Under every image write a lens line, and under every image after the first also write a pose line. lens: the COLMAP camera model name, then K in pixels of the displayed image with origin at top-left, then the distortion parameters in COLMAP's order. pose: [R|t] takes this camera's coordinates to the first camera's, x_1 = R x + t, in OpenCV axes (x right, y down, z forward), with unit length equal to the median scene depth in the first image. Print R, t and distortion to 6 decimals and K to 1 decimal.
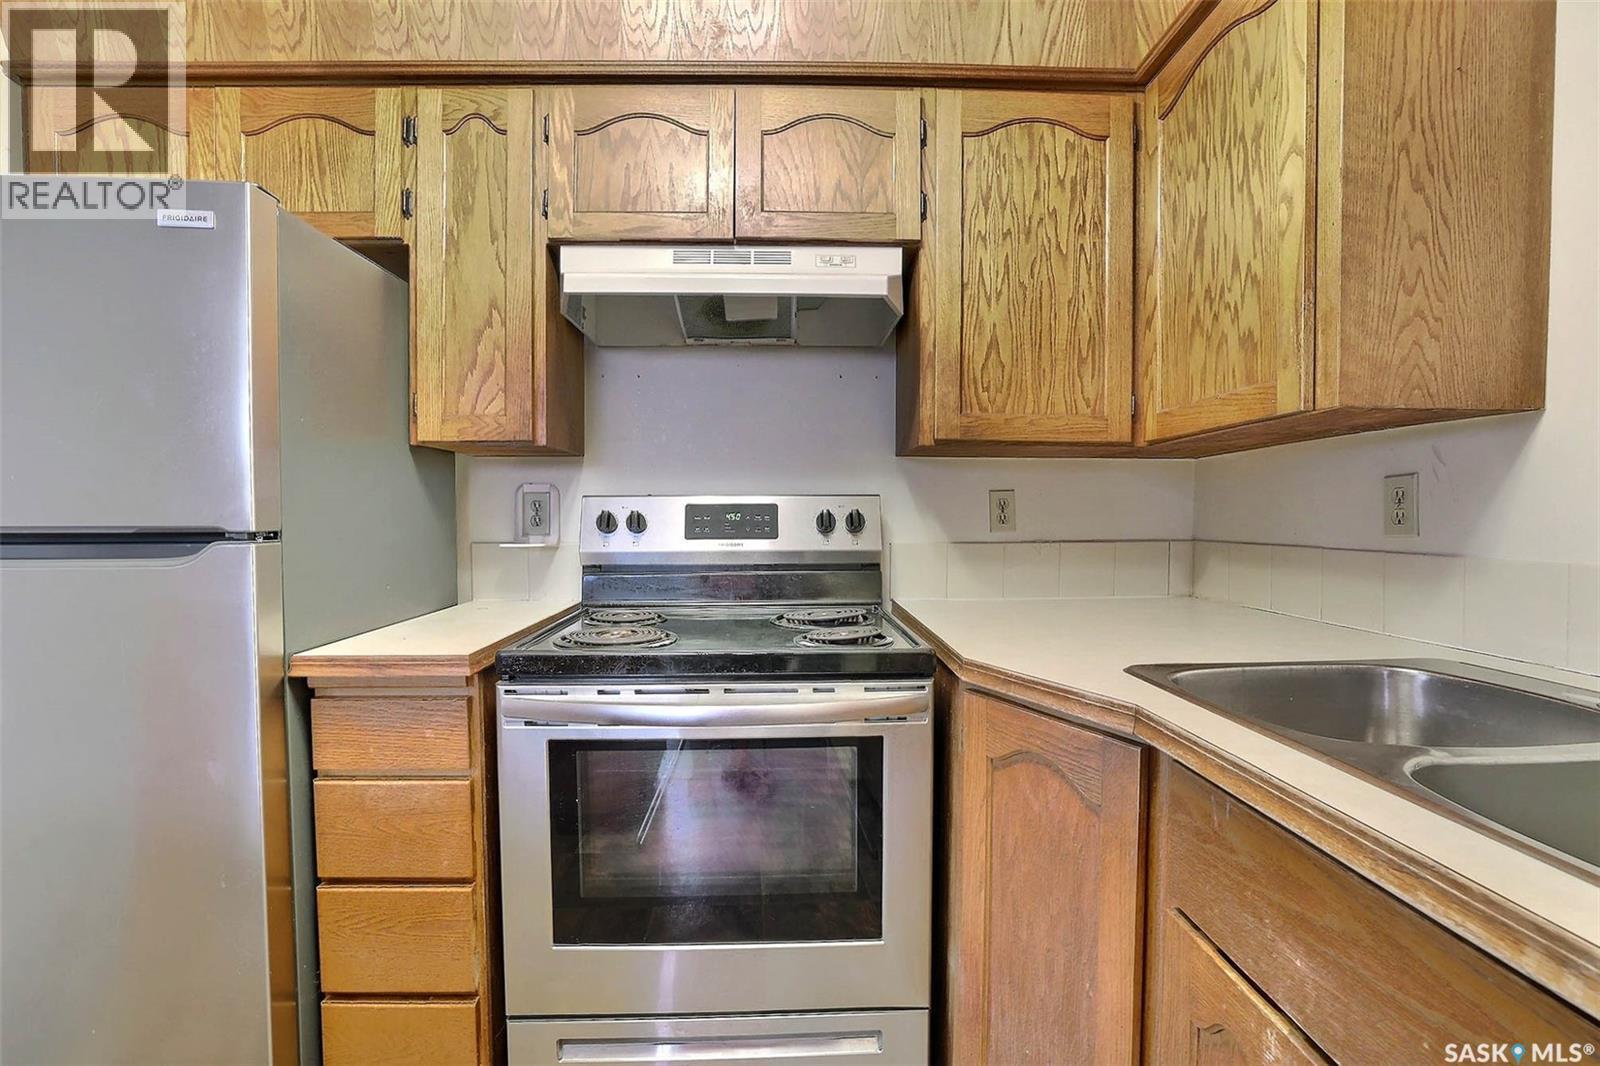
lens RADIAL K [[697.9, 0, 795.8], [0, 697.9, 529.0], [0, 0, 1]] dist [-0.026058, 0.004844]
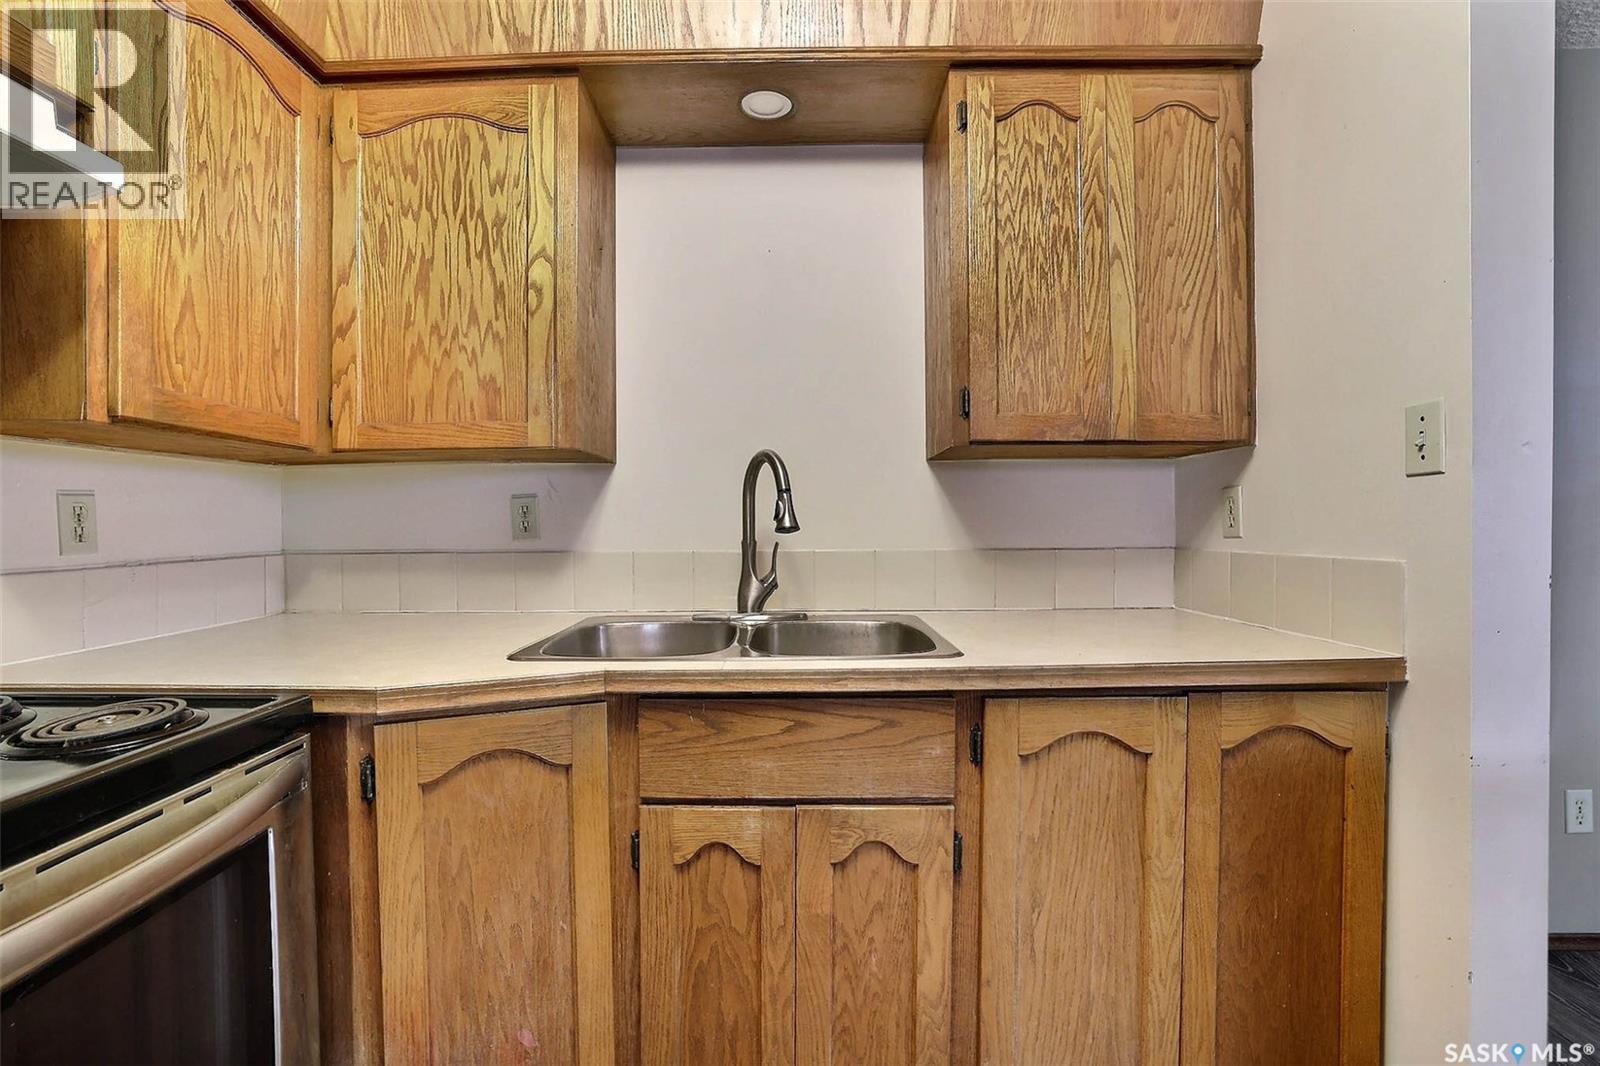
lens RADIAL K [[697.9, 0, 794.4], [0, 697.9, 531.3], [0, 0, 1]] dist [-0.026058, 0.004844]
pose [[0.041535, -0.017024, 0.998992, -0.456687], [0.028932, 0.999456, 0.015829, -0.010670], [-0.998718, 0.028246, 0.042005, 0.331496]]
